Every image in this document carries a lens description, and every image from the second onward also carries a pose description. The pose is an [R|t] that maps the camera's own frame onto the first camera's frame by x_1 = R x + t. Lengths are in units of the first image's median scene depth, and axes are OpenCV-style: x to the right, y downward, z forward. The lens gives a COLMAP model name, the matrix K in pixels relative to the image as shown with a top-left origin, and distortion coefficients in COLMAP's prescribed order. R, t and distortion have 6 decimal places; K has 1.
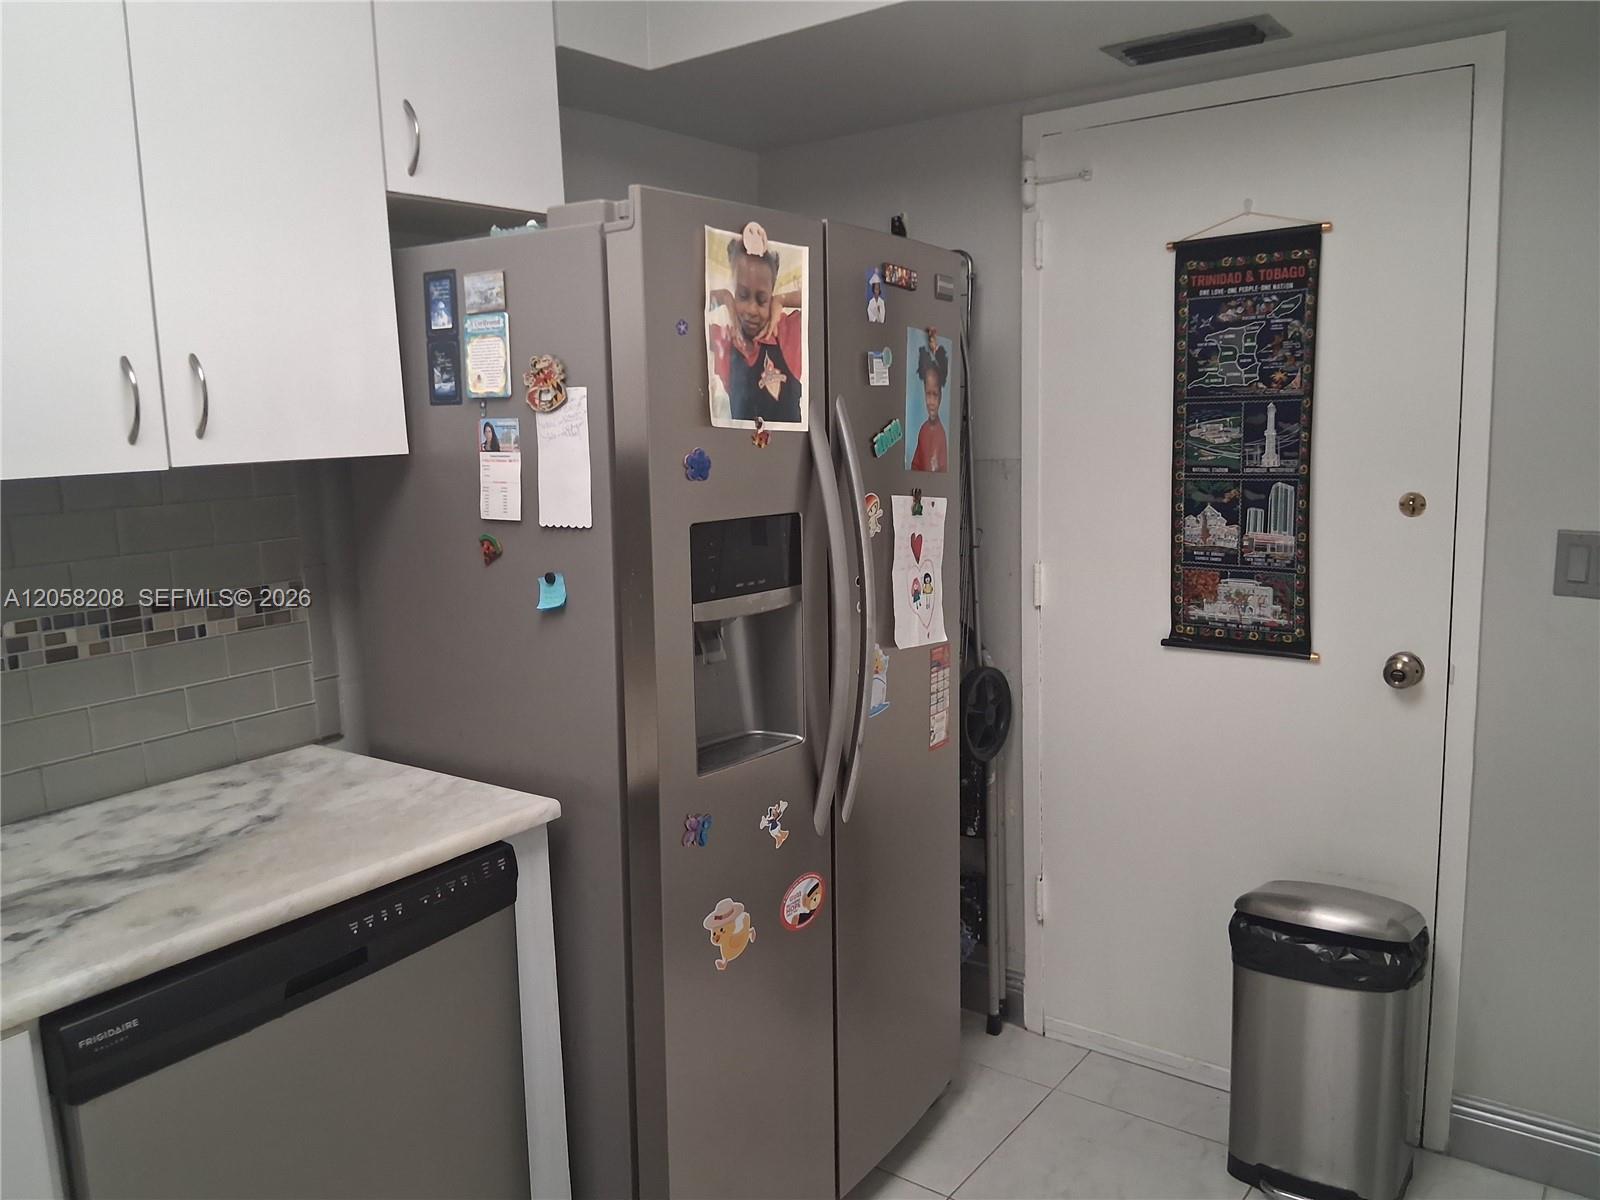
lens RADIAL K [[1198.8, 0, 796.3], [0, 1198.8, 590.7], [0, 0, 1]] dist [0.099092, -0.169201]
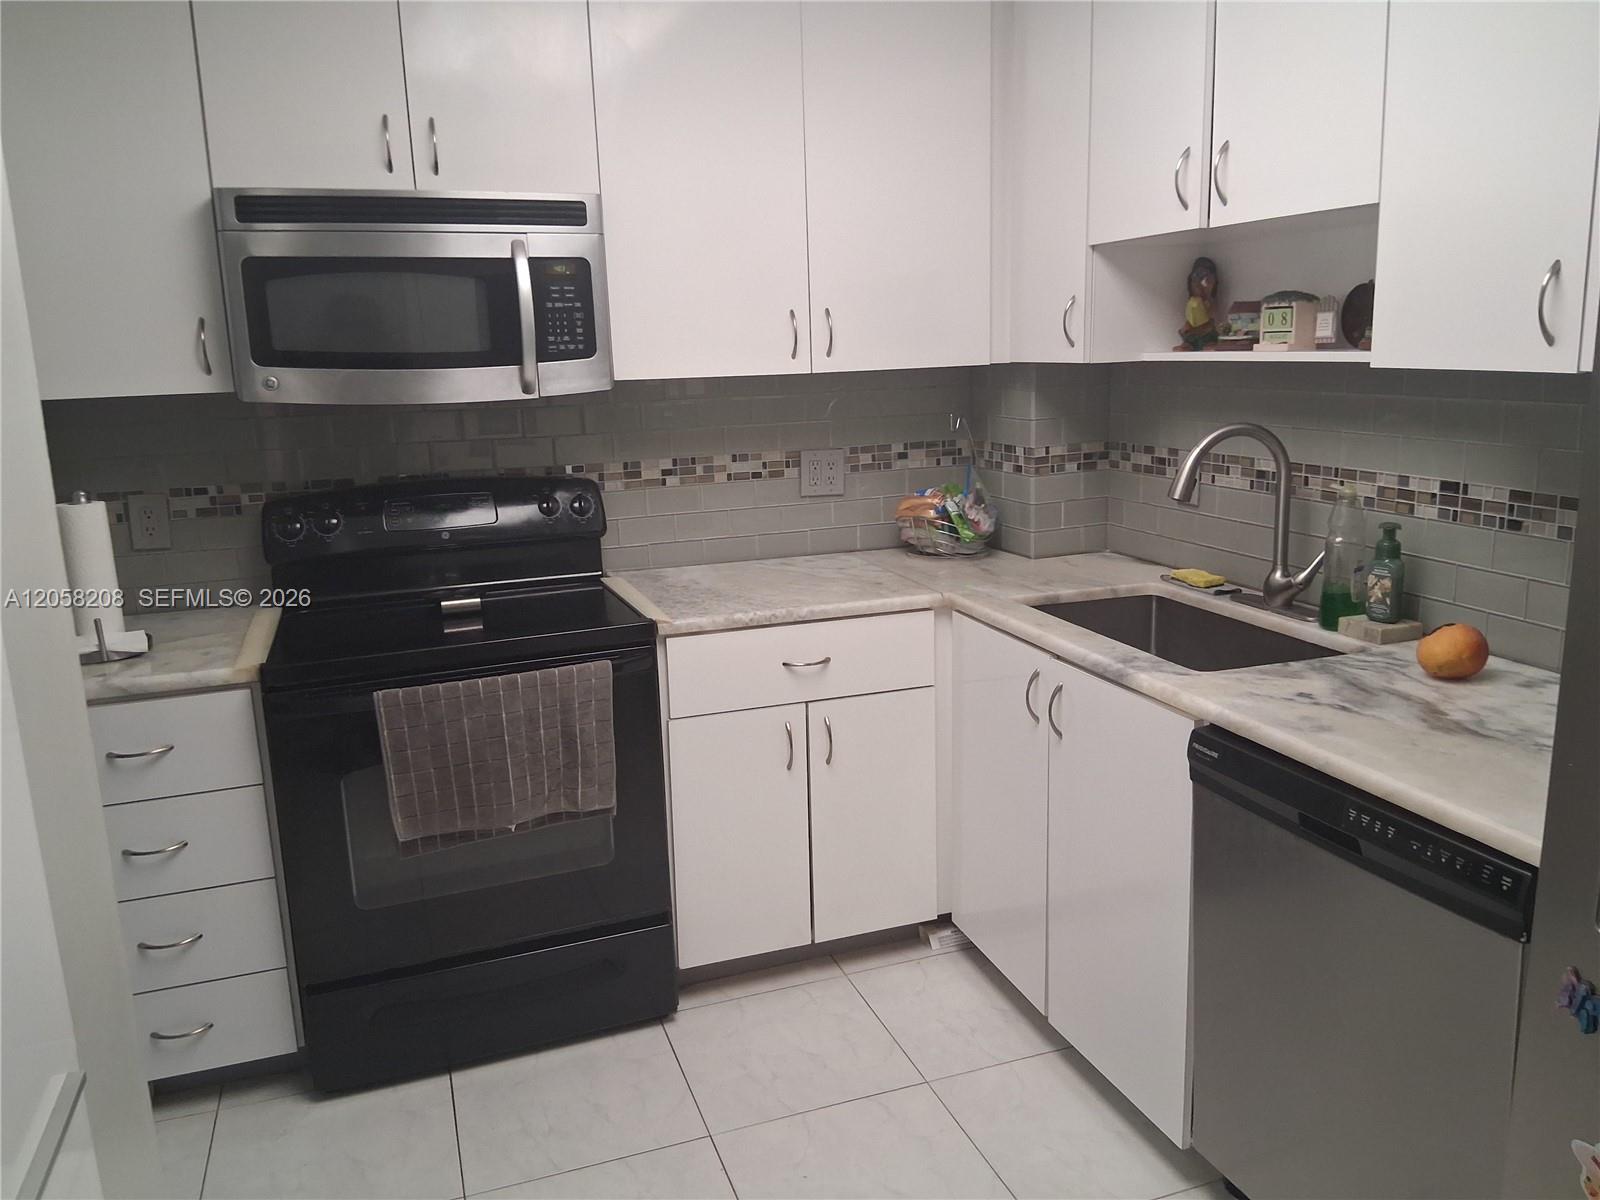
lens RADIAL K [[1198.8, 0, 796.3], [0, 1198.8, 590.7], [0, 0, 1]] dist [0.099092, -0.169201]
pose [[-0.563522, 0.215765, -0.797426, 0.609717], [-0.075817, 0.947707, 0.310005, -0.171530], [0.822615, 0.235153, -0.517695, 0.938269]]
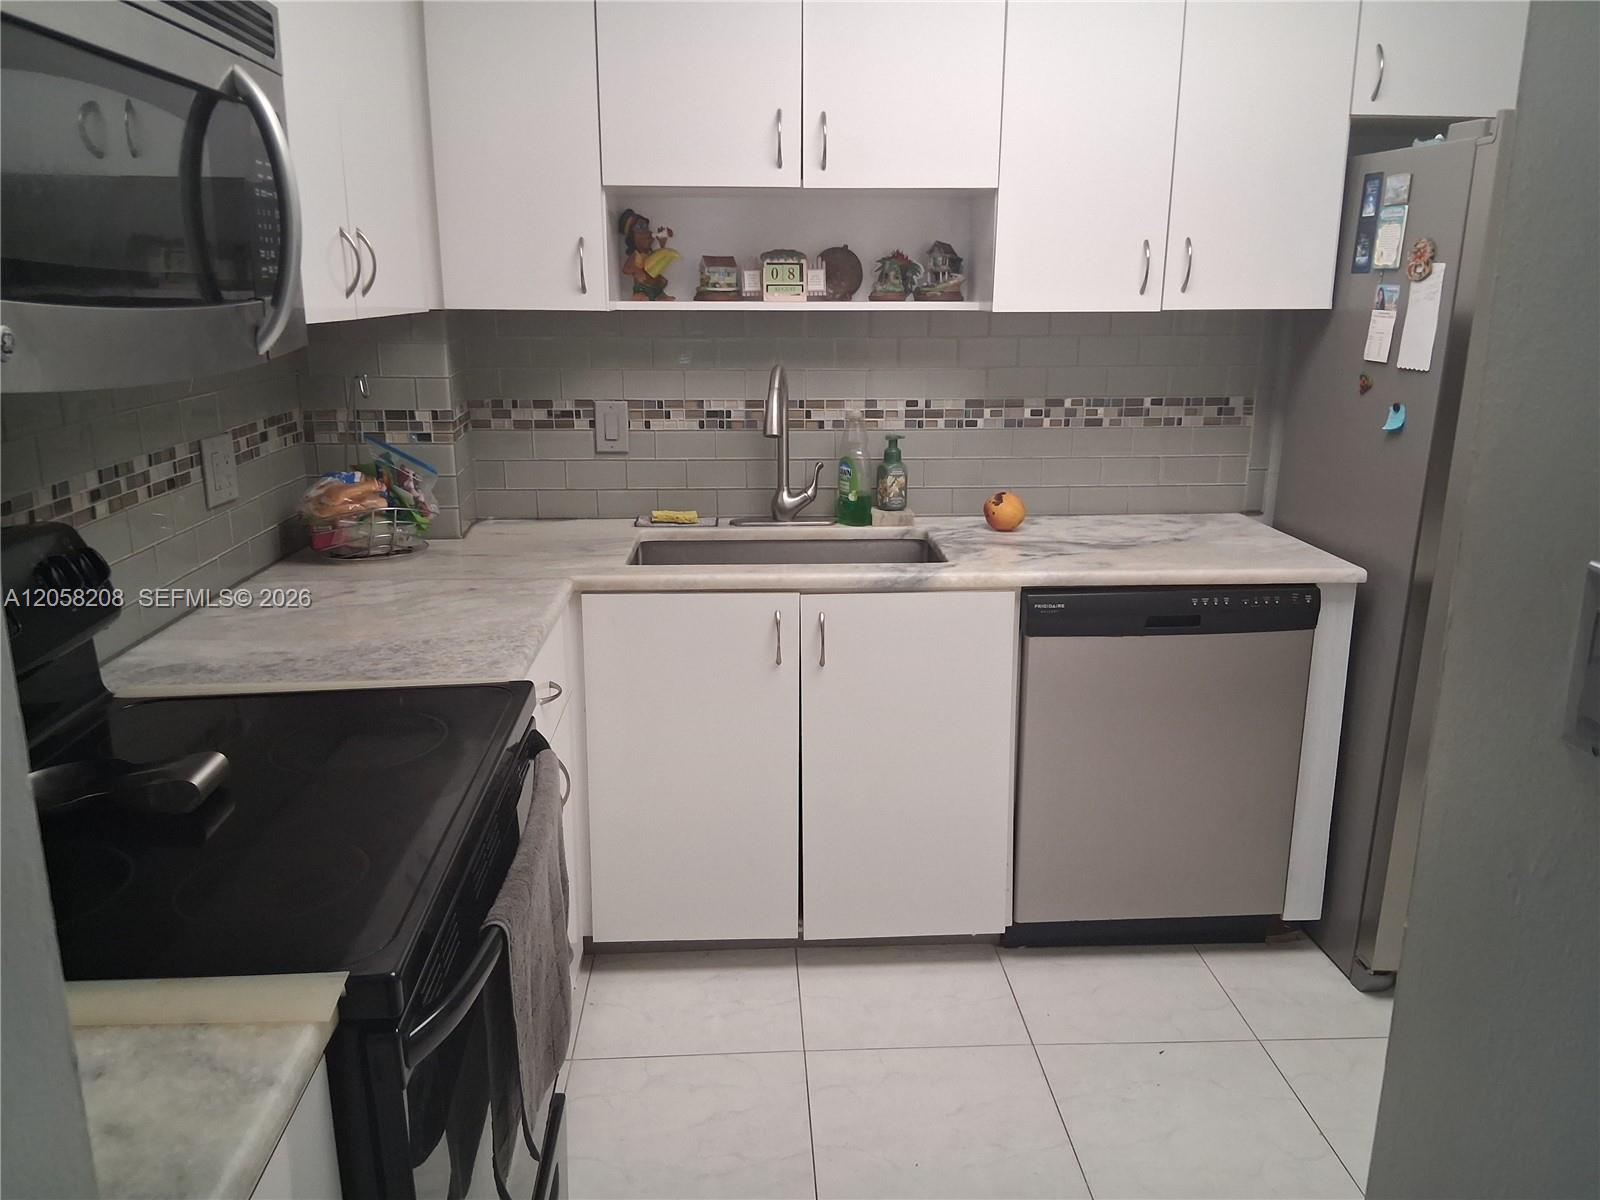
lens RADIAL K [[1202.9, 0, 807.4], [0, 1202.9, 581.7], [0, 0, 1]] dist [0.099532, -0.159845]
pose [[0.637811, 0.216957, -0.739004, 0.426988], [-0.137525, 0.976166, 0.167890, 0.041632], [0.757815, -0.005451, 0.652446, -0.389056]]
